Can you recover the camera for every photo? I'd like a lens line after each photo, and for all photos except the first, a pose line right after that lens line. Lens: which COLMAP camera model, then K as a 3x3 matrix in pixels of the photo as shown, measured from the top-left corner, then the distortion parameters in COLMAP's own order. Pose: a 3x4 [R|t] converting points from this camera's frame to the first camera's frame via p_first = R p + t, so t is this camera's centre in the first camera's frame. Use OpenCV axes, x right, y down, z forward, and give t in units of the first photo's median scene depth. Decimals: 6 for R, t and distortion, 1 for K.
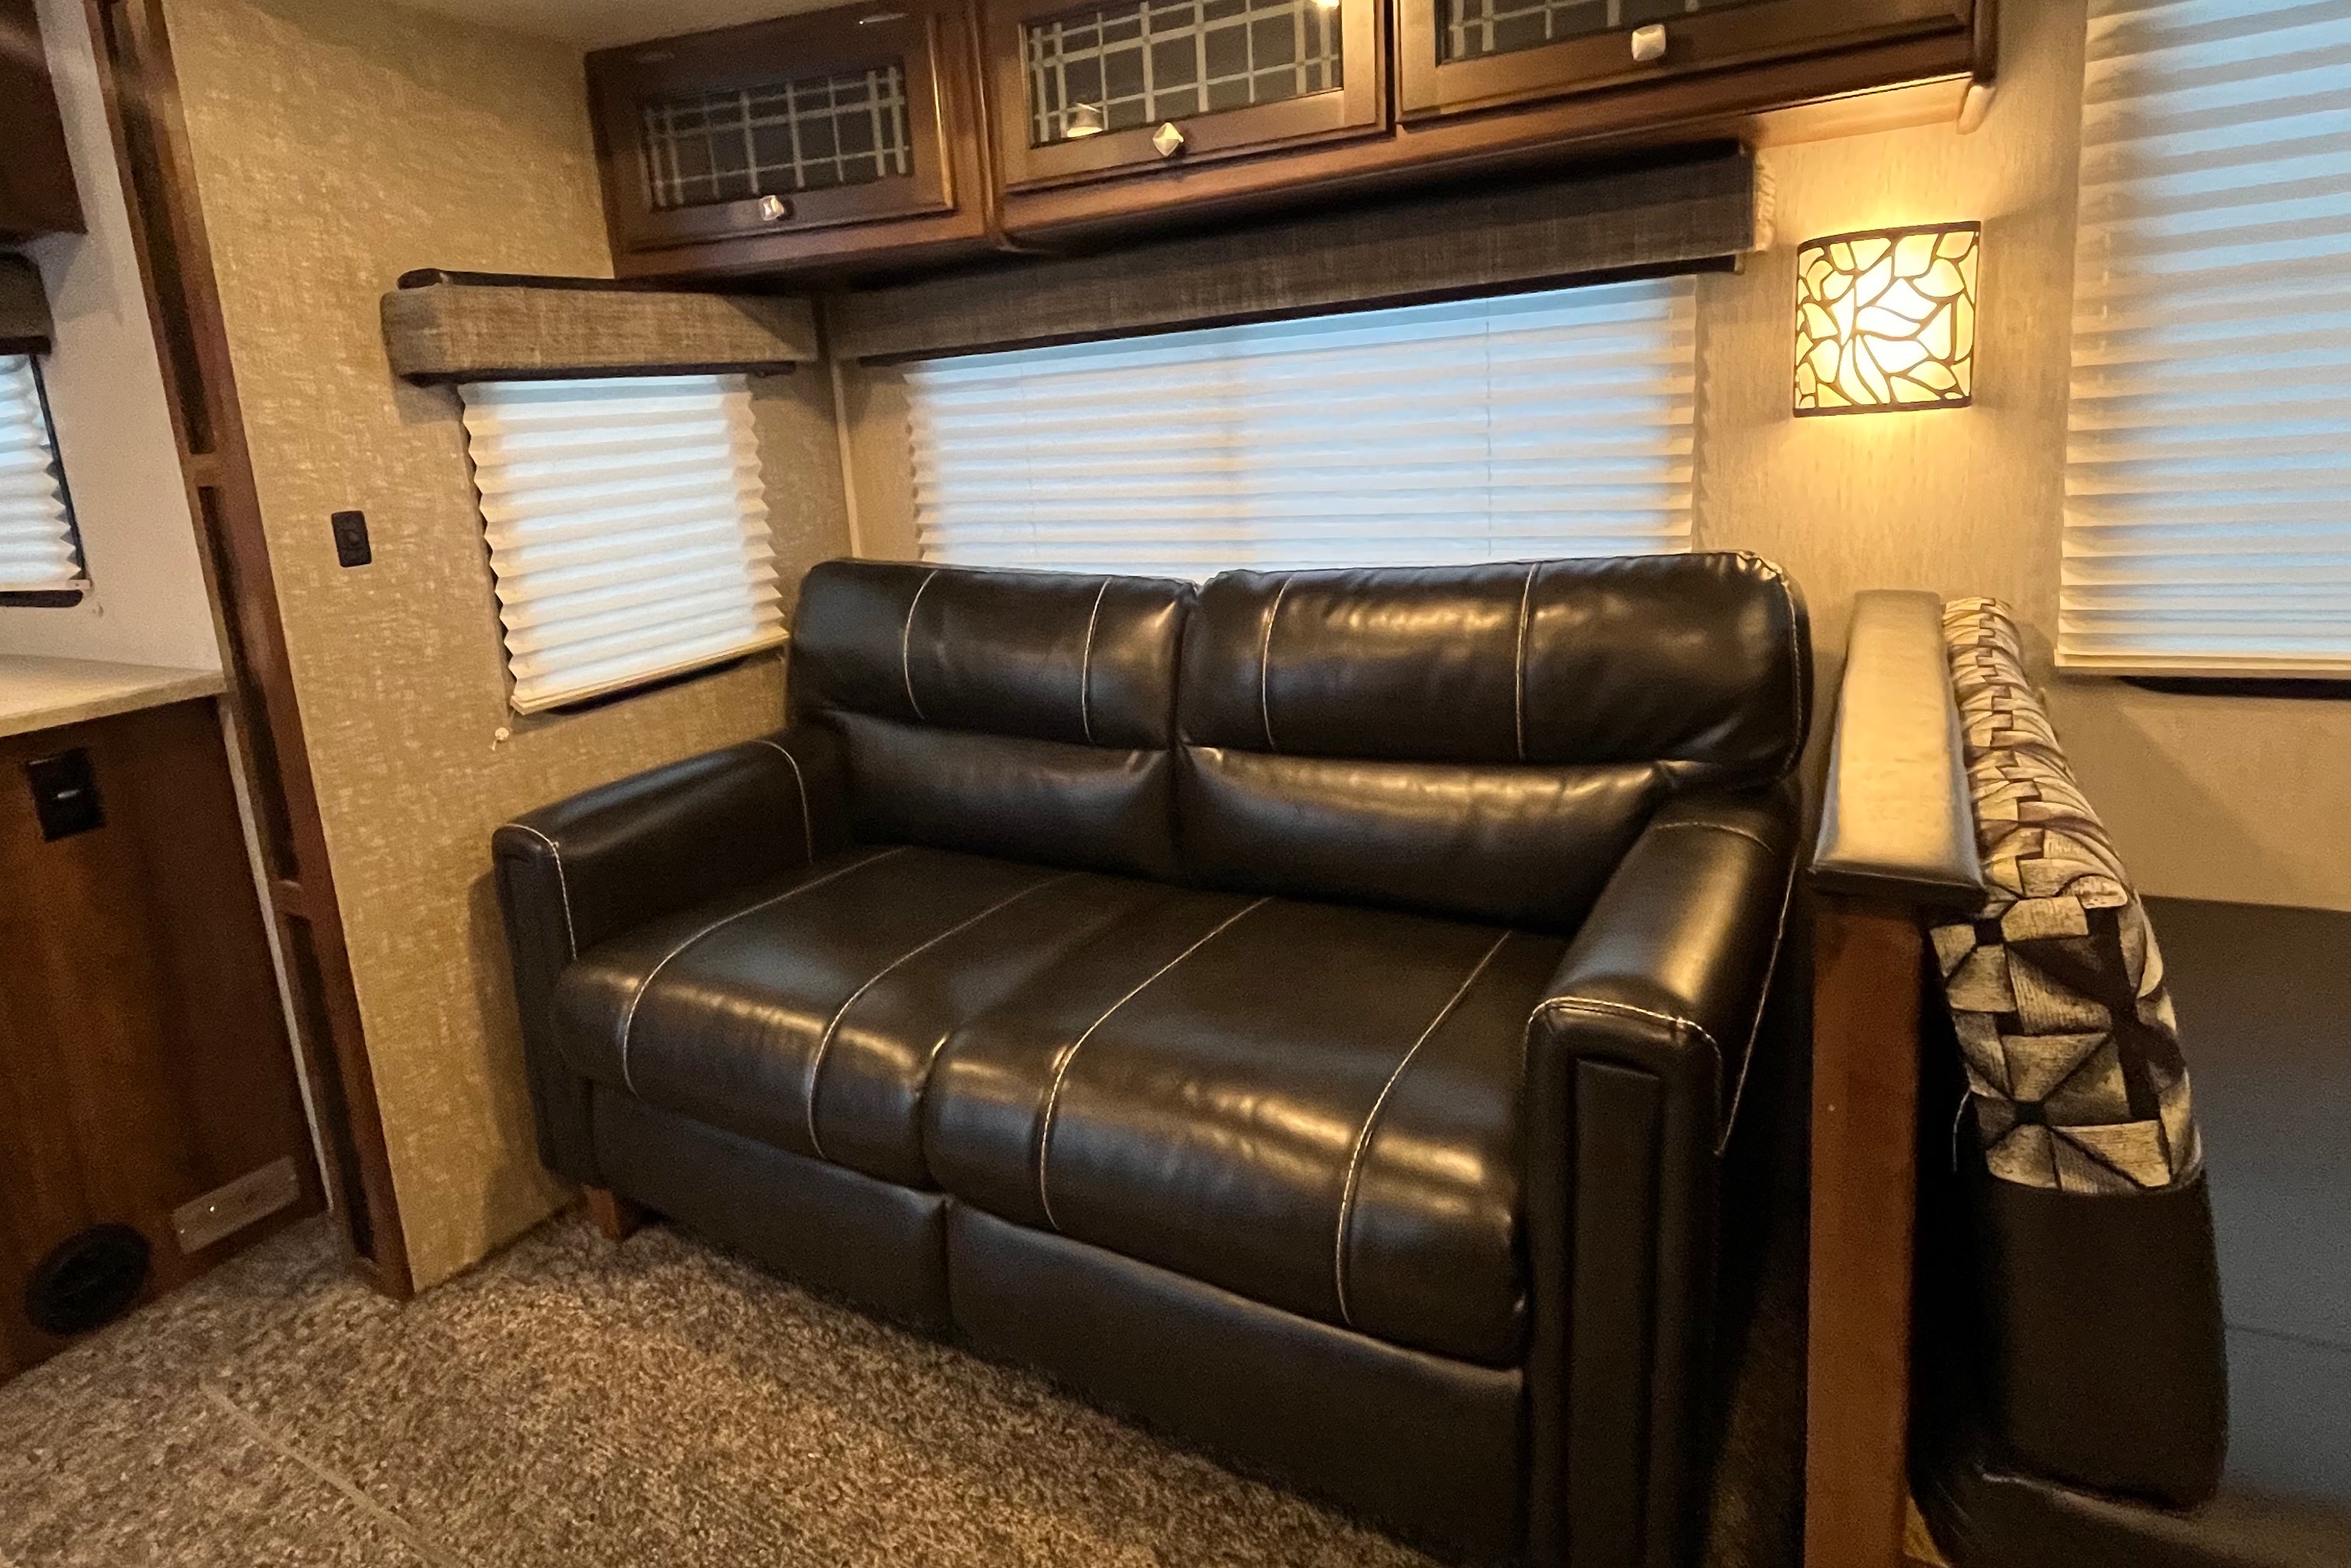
lens RADIAL K [[1253.1, 0, 1176.4], [0, 1253.1, 655.4], [0, 0, 1]] dist [-0.001103, -0.000376]
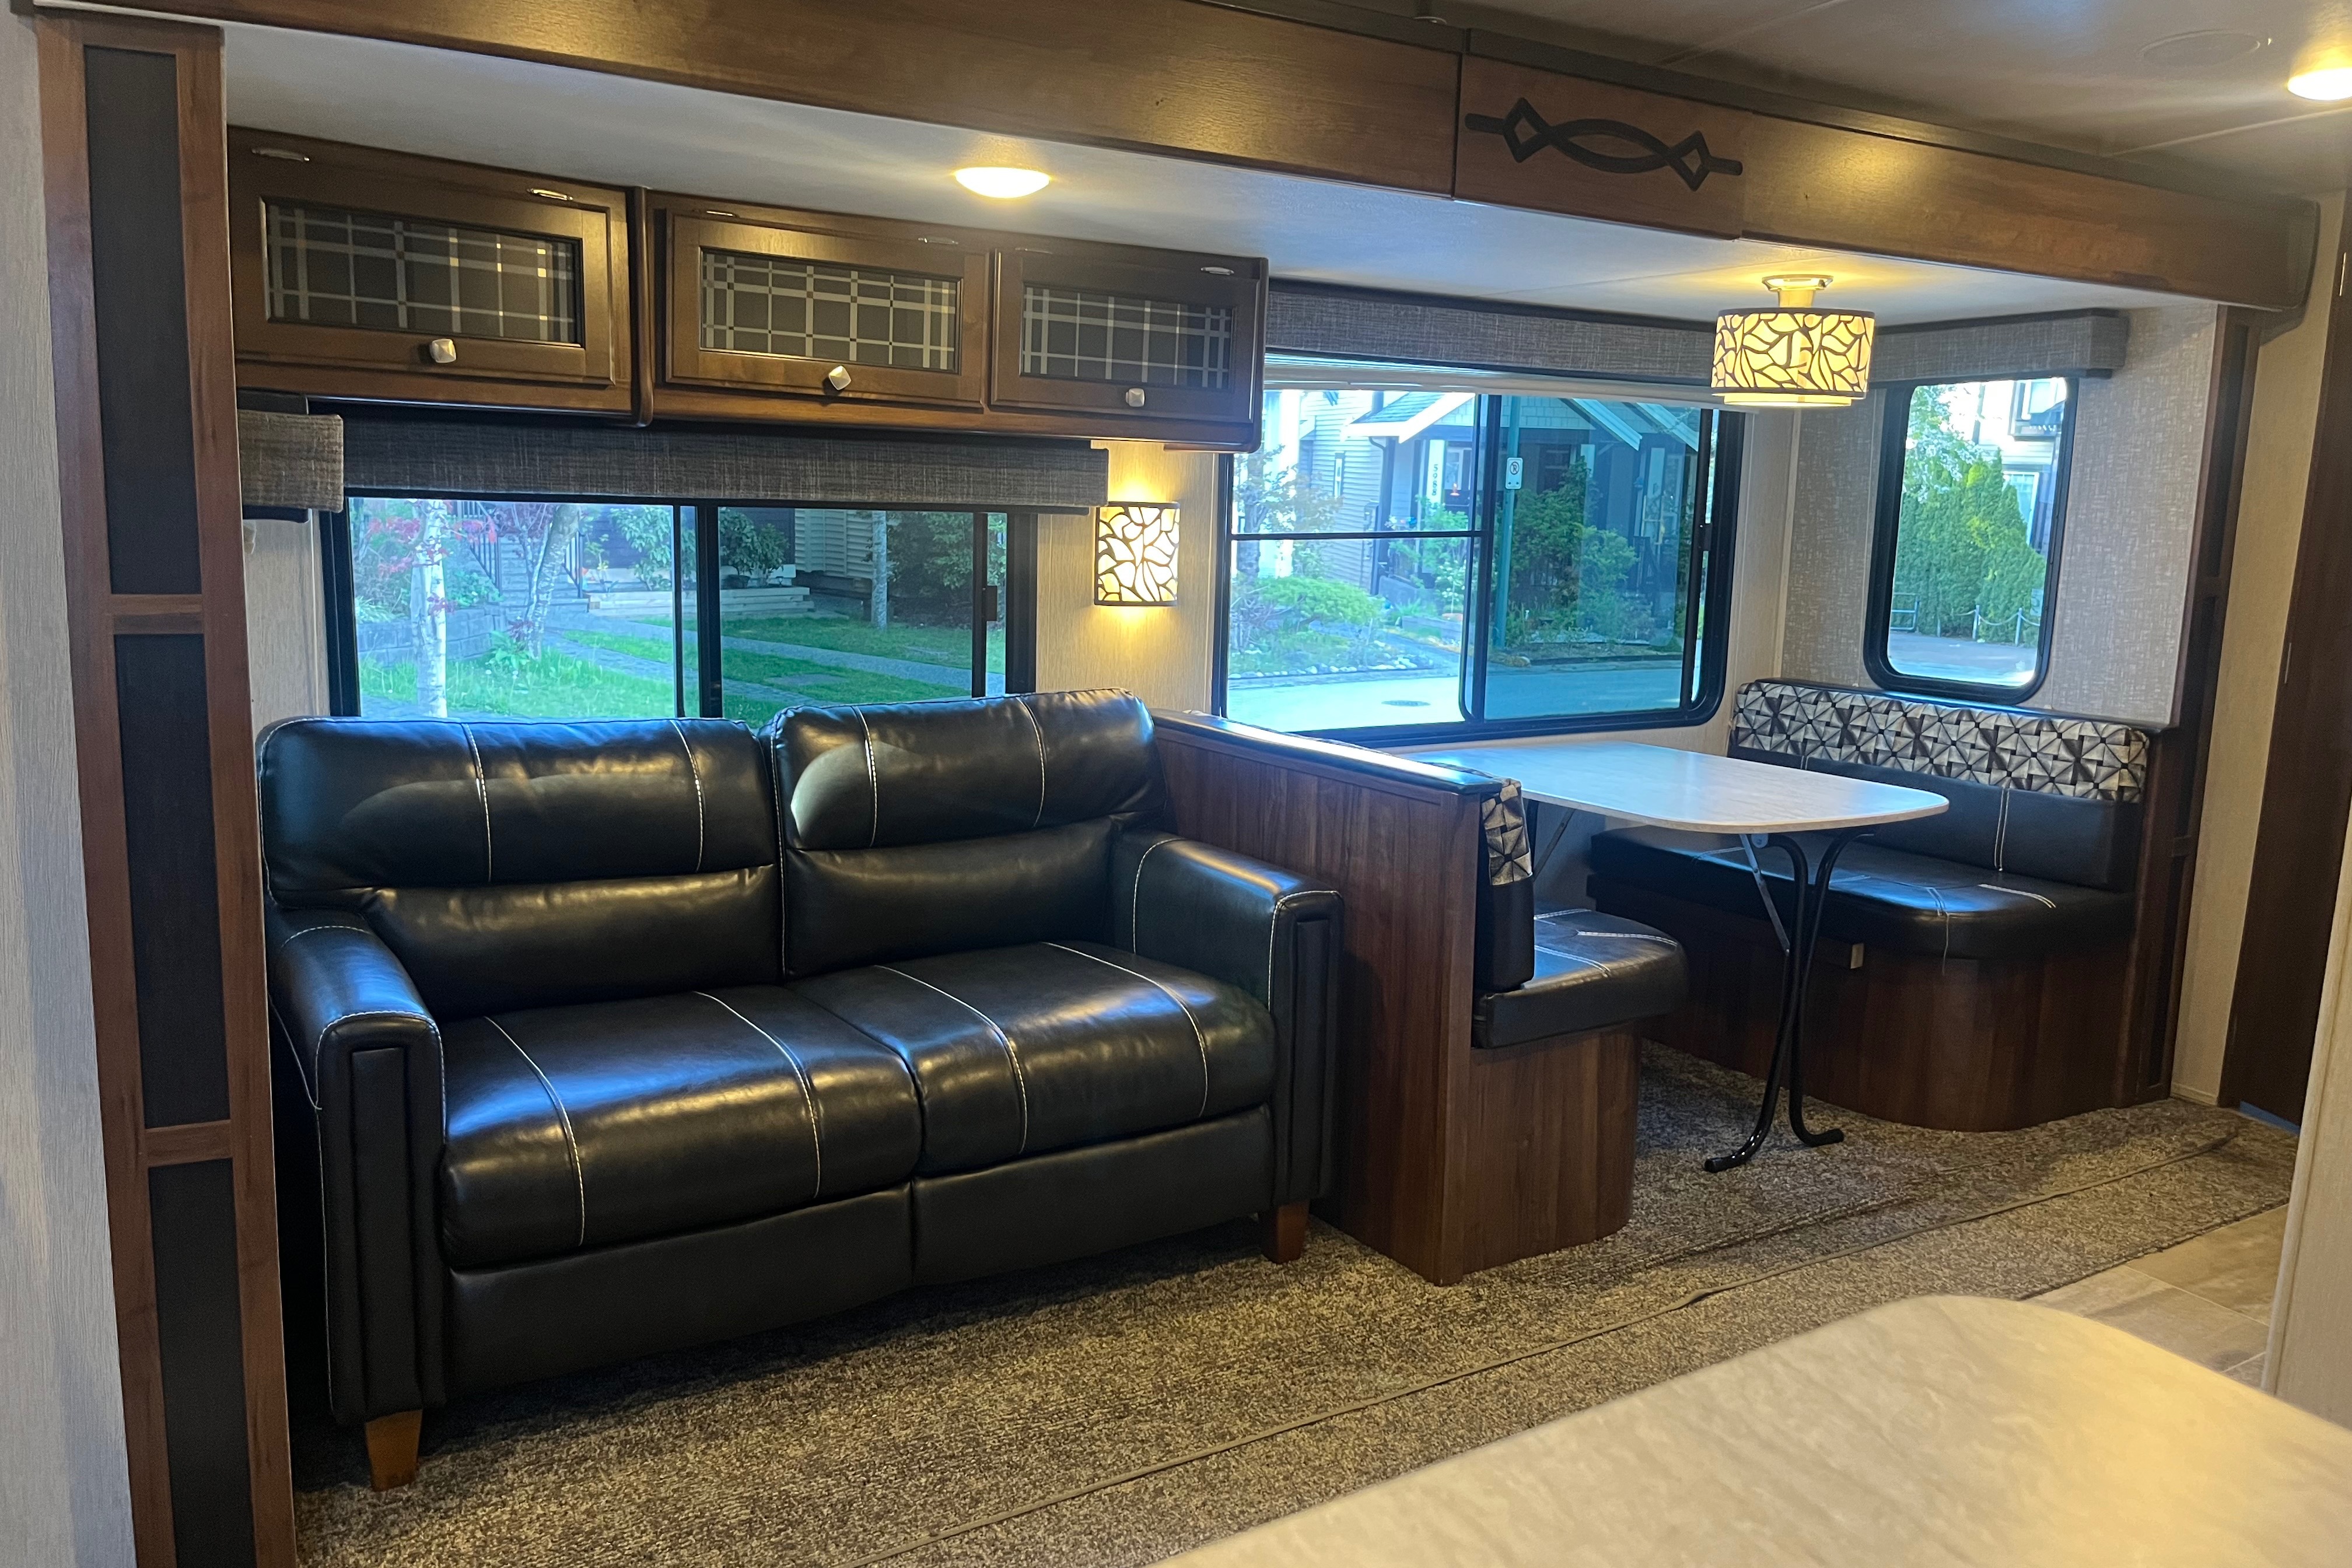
lens RADIAL K [[1781.5, 0, 1175.1], [0, 1781.5, 787.4], [0, 0, 1]] dist [-0.002417, -0.000926]
pose [[0.448553, -0.060991, 0.891673, -1.624653], [0.104775, 0.994378, 0.015309, 0.020140], [-0.887594, 0.086558, 0.452421, -0.116465]]
